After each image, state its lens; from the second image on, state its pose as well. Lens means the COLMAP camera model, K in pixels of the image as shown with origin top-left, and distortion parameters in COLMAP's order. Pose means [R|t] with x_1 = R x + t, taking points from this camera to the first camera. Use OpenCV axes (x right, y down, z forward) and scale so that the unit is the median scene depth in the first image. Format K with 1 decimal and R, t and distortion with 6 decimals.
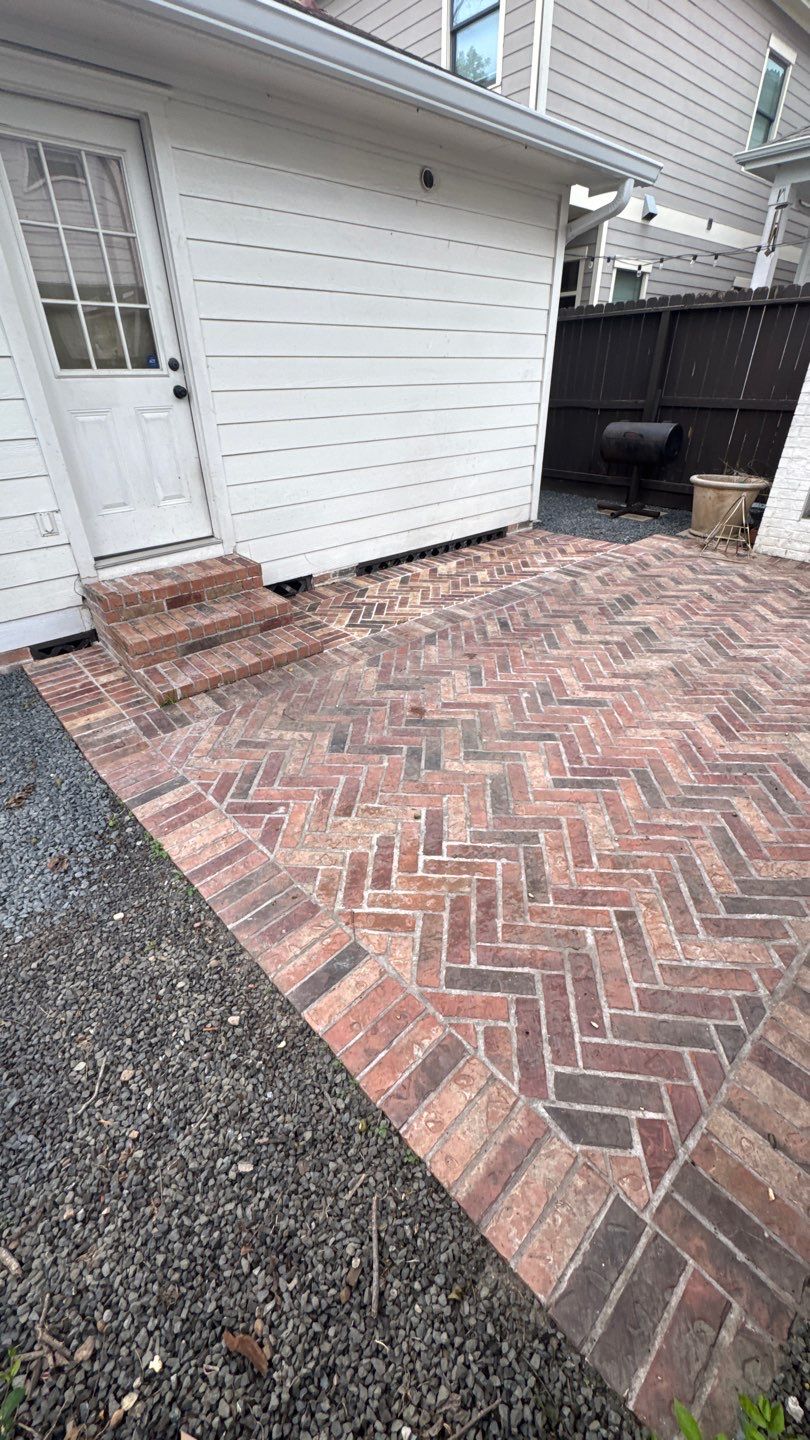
lens RADIAL K [[573.2, 0, 406.4], [0, 573.2, 722.9], [0, 0, 1]] dist [-0.004836, 0.000797]
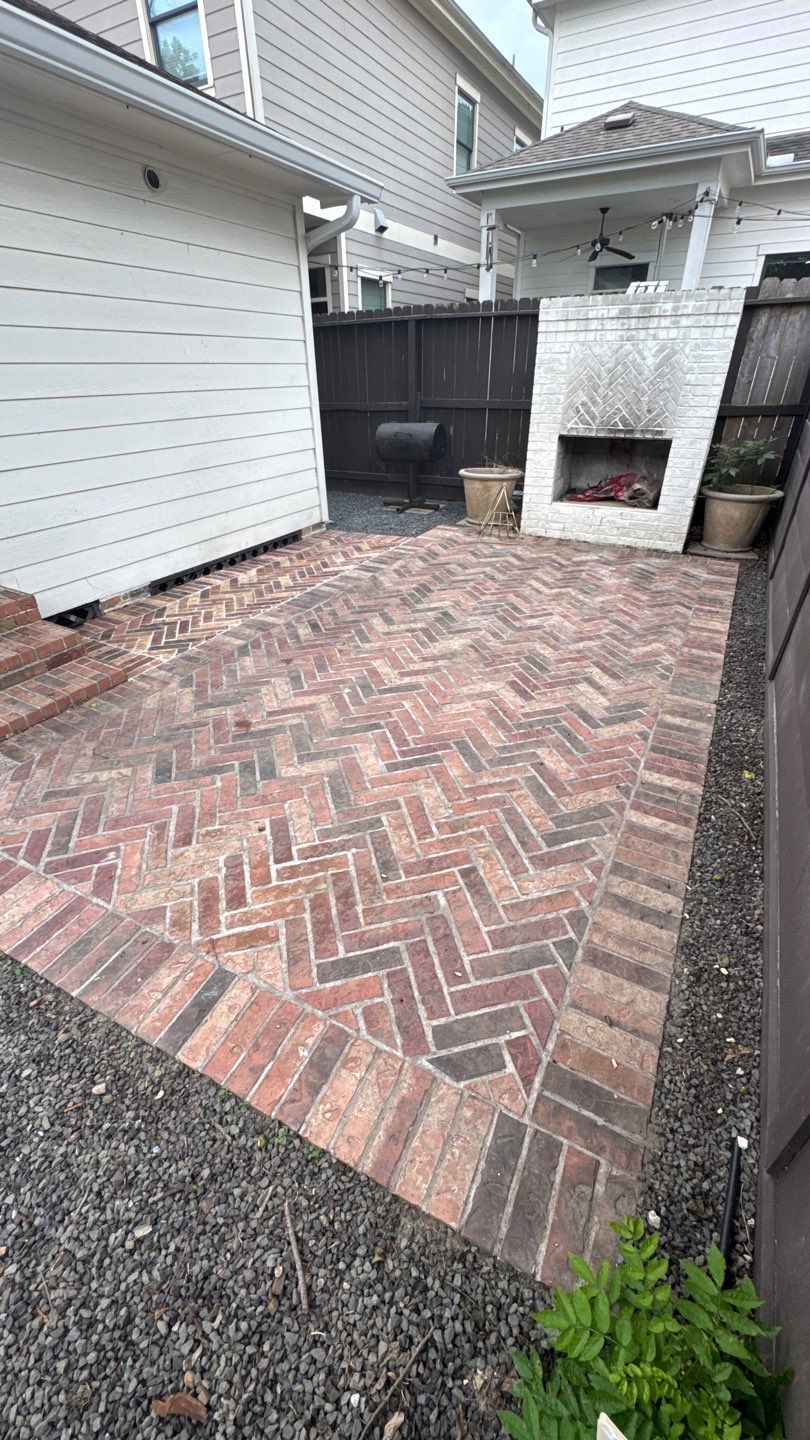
lens RADIAL K [[573.2, 0, 407.0], [0, 573.2, 722.7], [0, 0, 1]] dist [-0.004836, 0.000797]
pose [[0.941232, -0.178577, 0.286692, 0.002966], [0.179596, 0.983472, 0.022965, 0.003785], [-0.286055, 0.029873, 0.957747, -0.019247]]
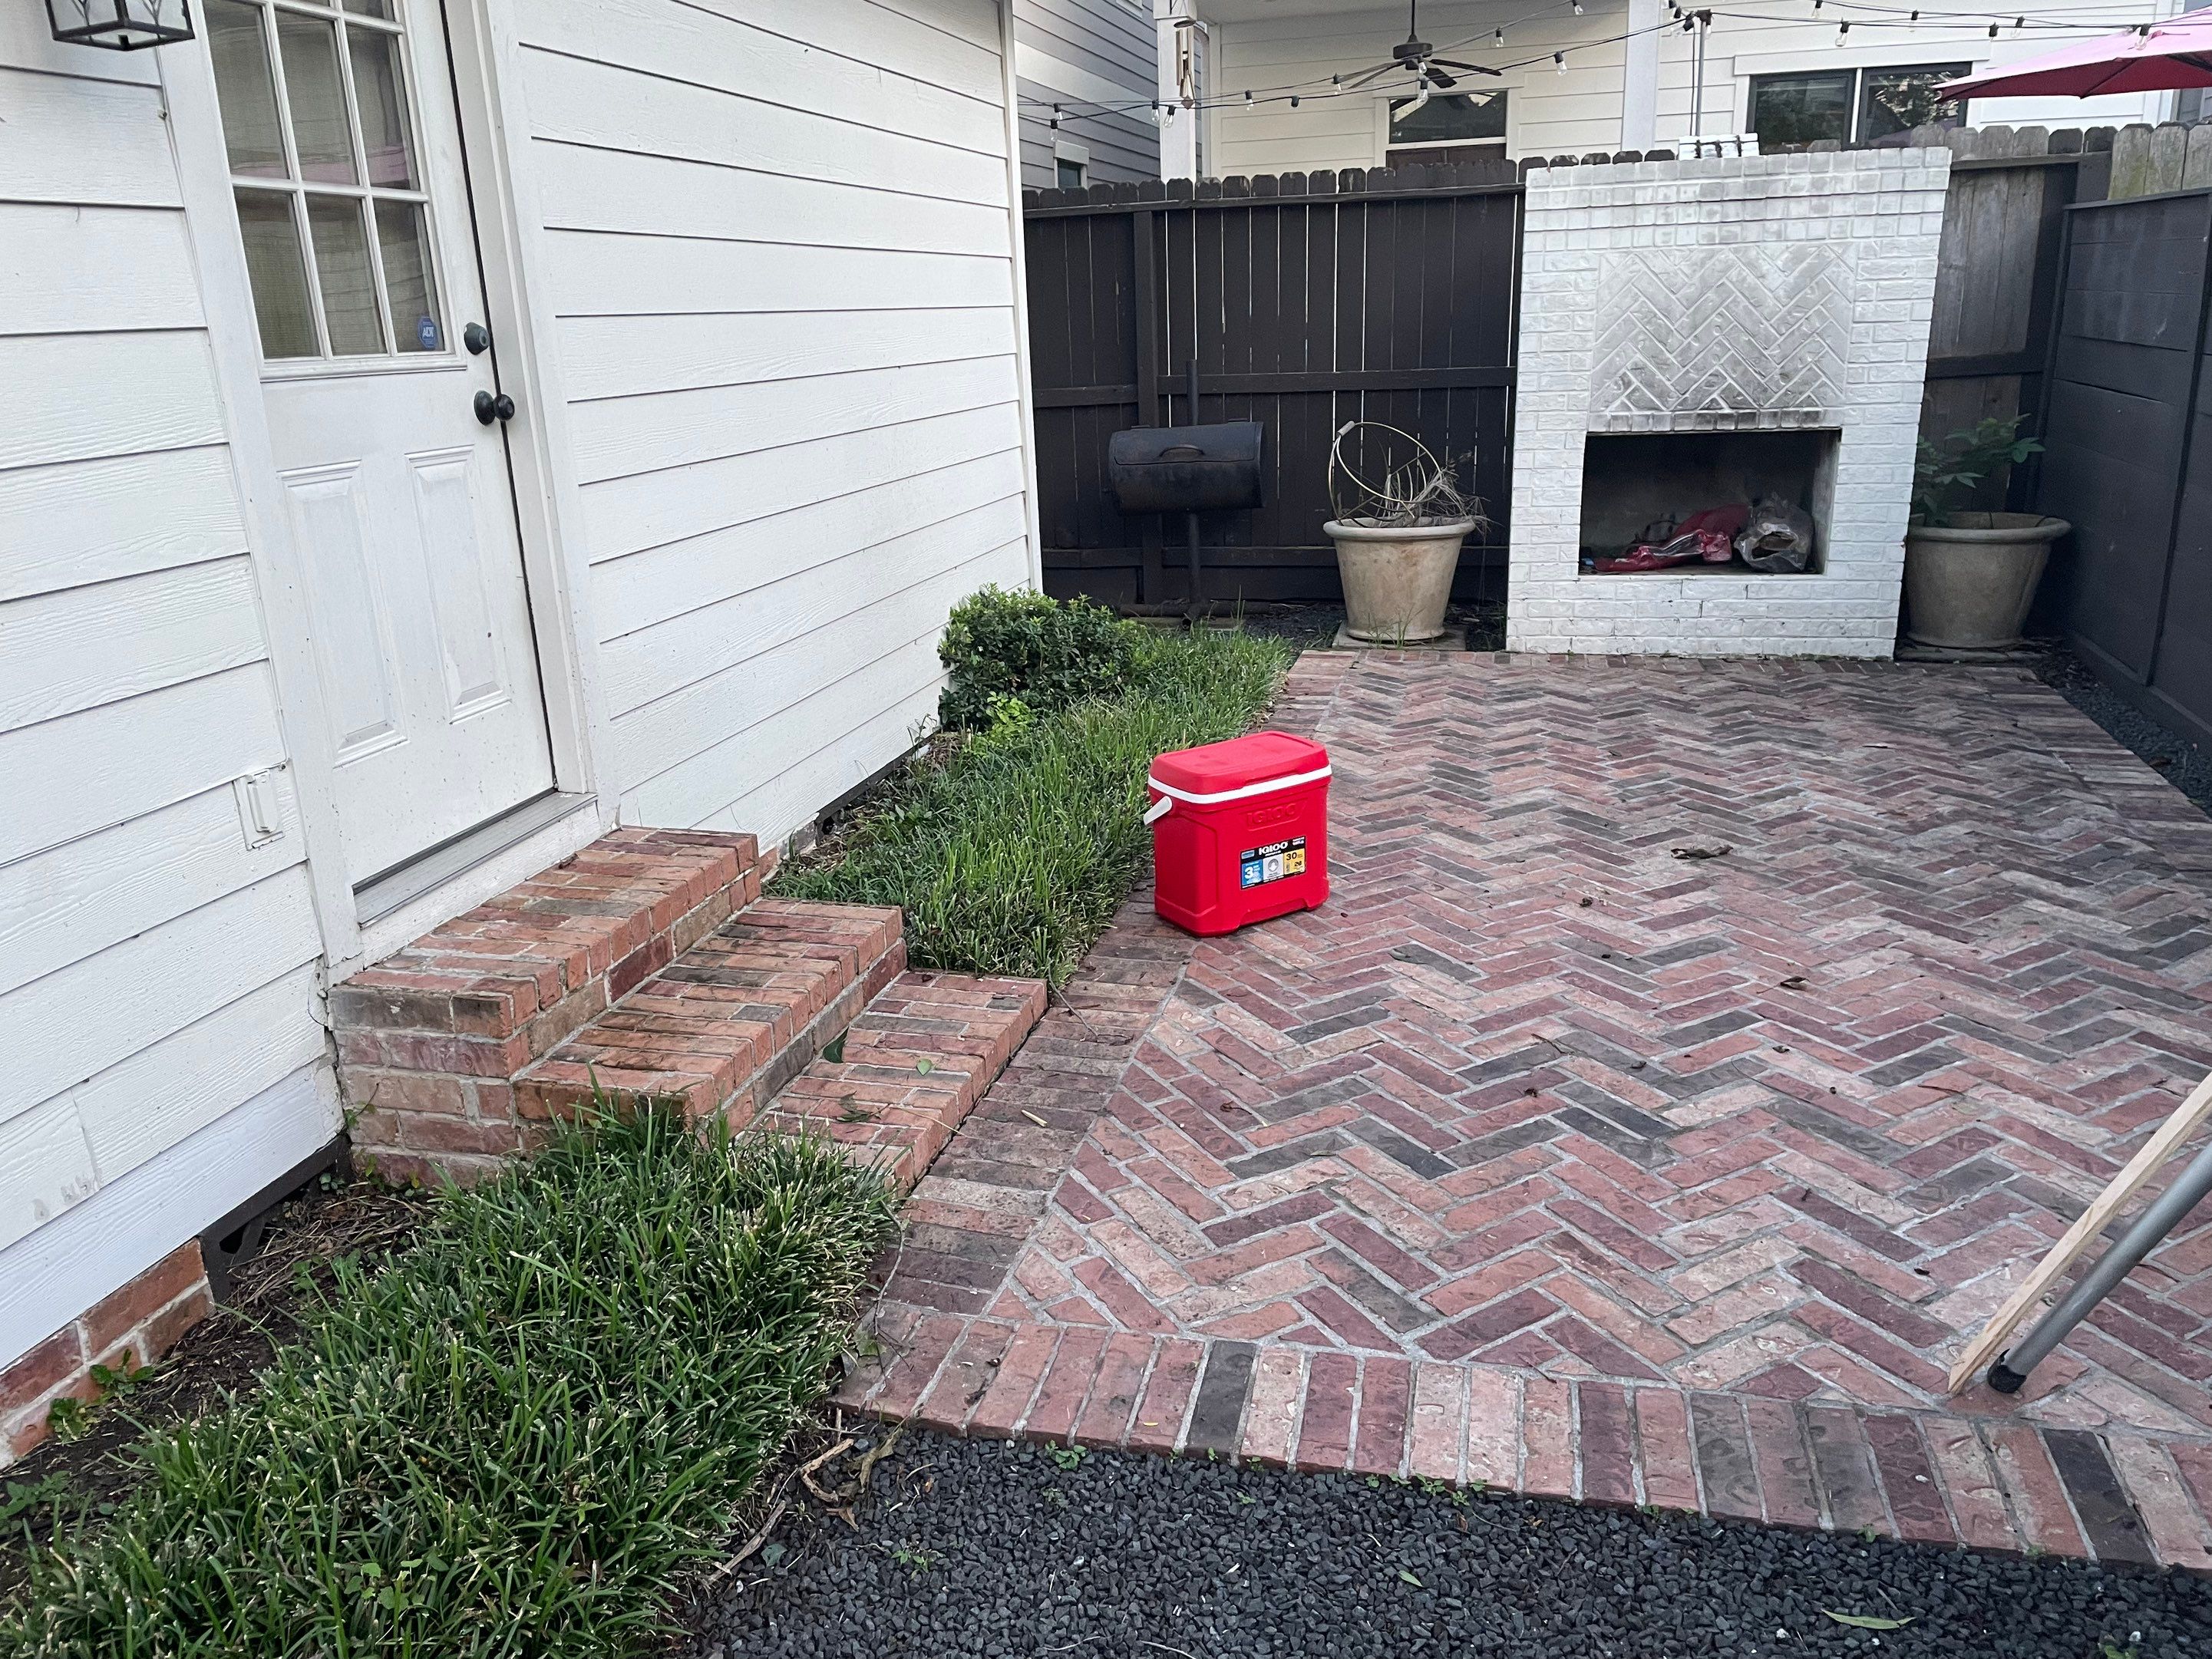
lens RADIAL K [[1667.4, 0, 1120.5], [0, 1667.4, 819.3], [0, 0, 1]] dist [0.059872, -0.046563]
pose [[0.832337, -0.180903, 0.523917, -0.730536], [0.313769, 0.932983, -0.176330, -0.037055], [-0.456907, 0.311155, 0.833318, 0.032764]]
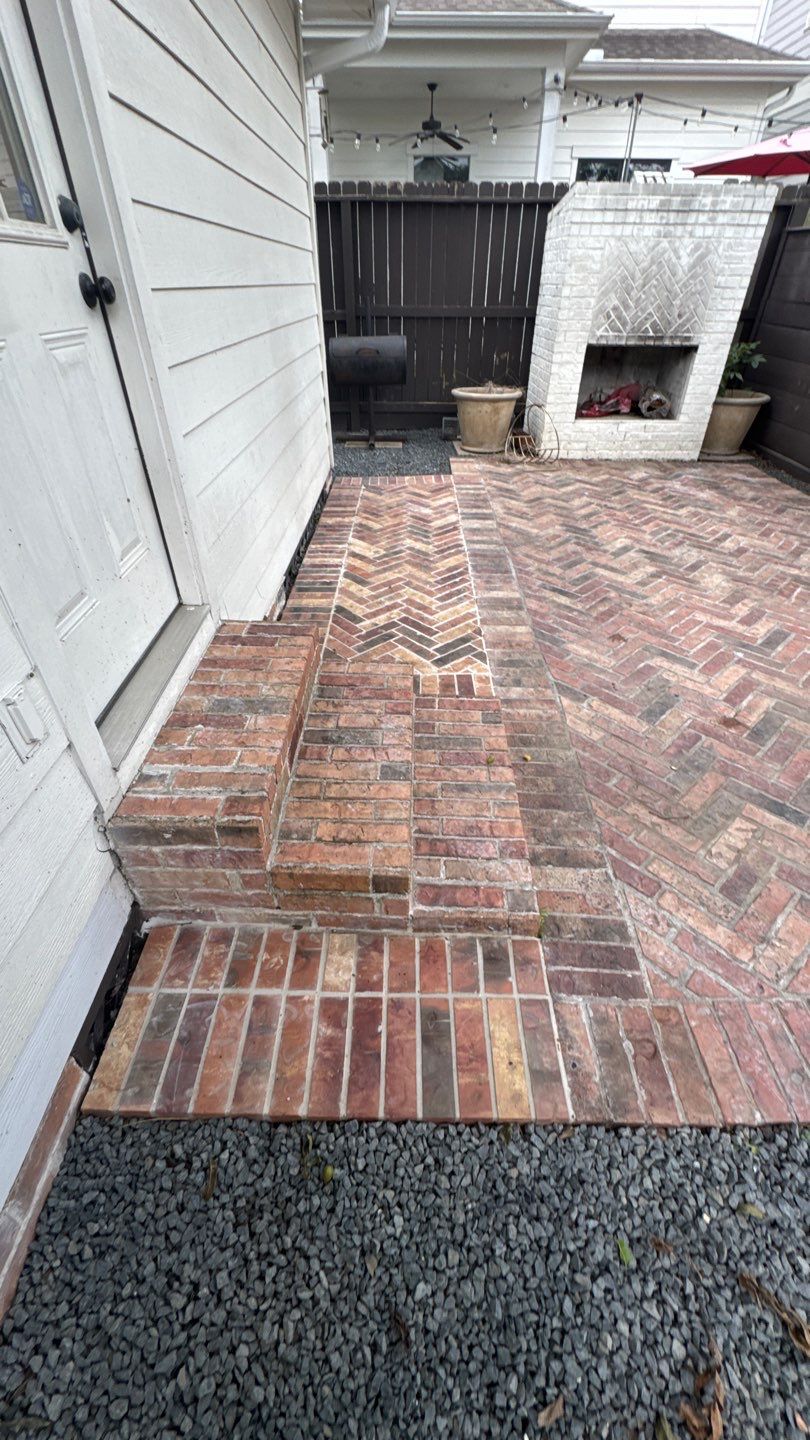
lens RADIAL K [[573.2, 0, 411.8], [0, 573.2, 721.8], [0, 0, 1]] dist [-0.004836, 0.000797]
pose [[0.673523, -0.442570, 0.592029, -0.681968], [0.380150, 0.894297, 0.236050, -0.345283], [-0.633918, 0.066075, 0.770572, 0.618852]]
